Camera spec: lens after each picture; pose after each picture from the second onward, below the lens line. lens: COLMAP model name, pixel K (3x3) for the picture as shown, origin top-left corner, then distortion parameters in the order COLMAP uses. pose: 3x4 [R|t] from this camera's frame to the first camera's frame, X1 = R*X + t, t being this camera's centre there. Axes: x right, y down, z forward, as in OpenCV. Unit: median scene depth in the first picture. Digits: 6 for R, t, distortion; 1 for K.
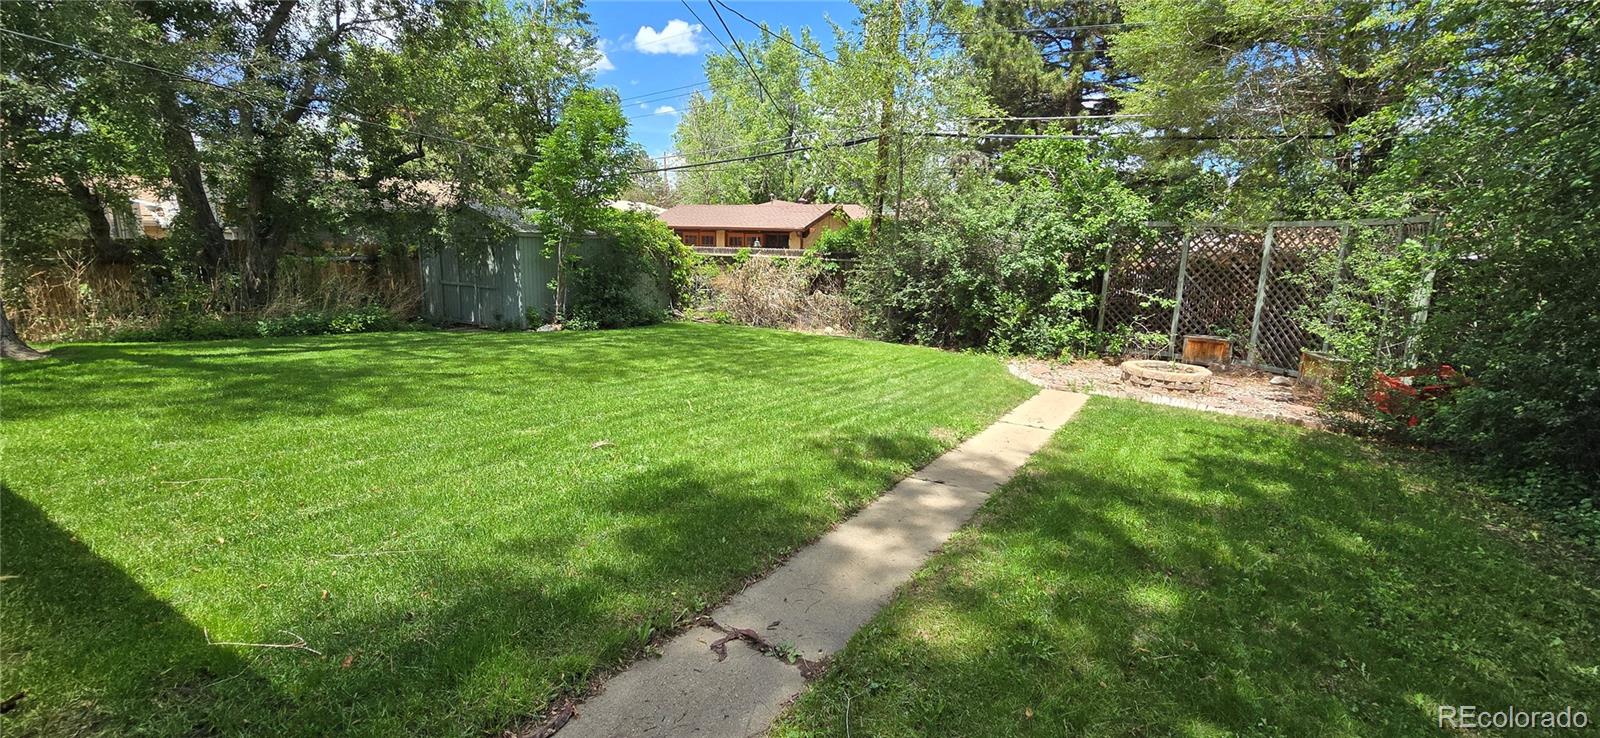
lens RADIAL K [[655.8, 0, 800.2], [0, 655.8, 375.8], [0, 0, 1]] dist [-0.004481, 0.001055]
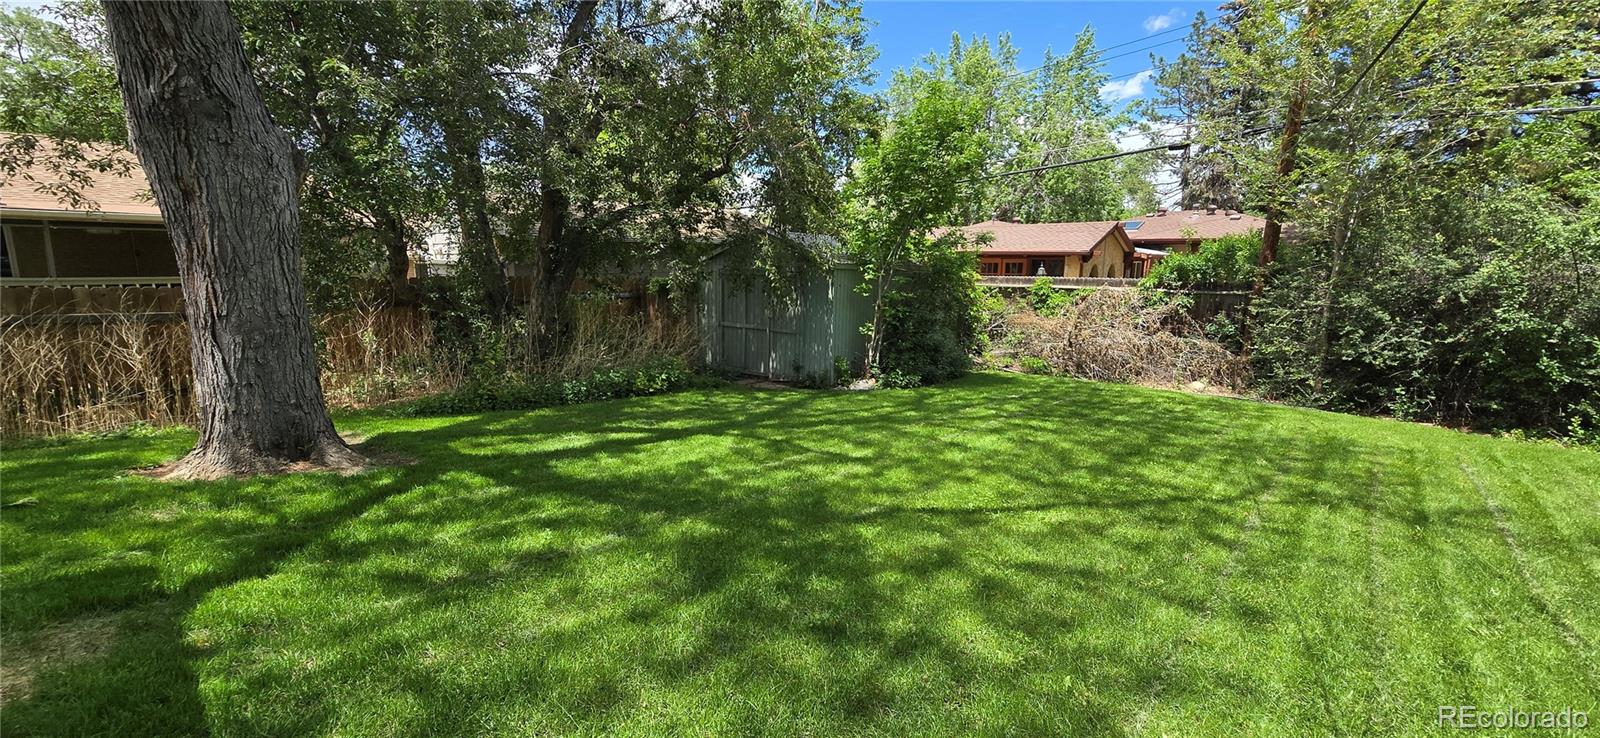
lens RADIAL K [[655.8, 0, 799.6], [0, 655.8, 362.6], [0, 0, 1]] dist [-0.004481, 0.001055]
pose [[0.980429, 0.014368, -0.196350, -0.298375], [-0.025152, 0.998302, -0.052537, -0.054333], [0.195261, 0.056447, 0.979125, 0.214921]]
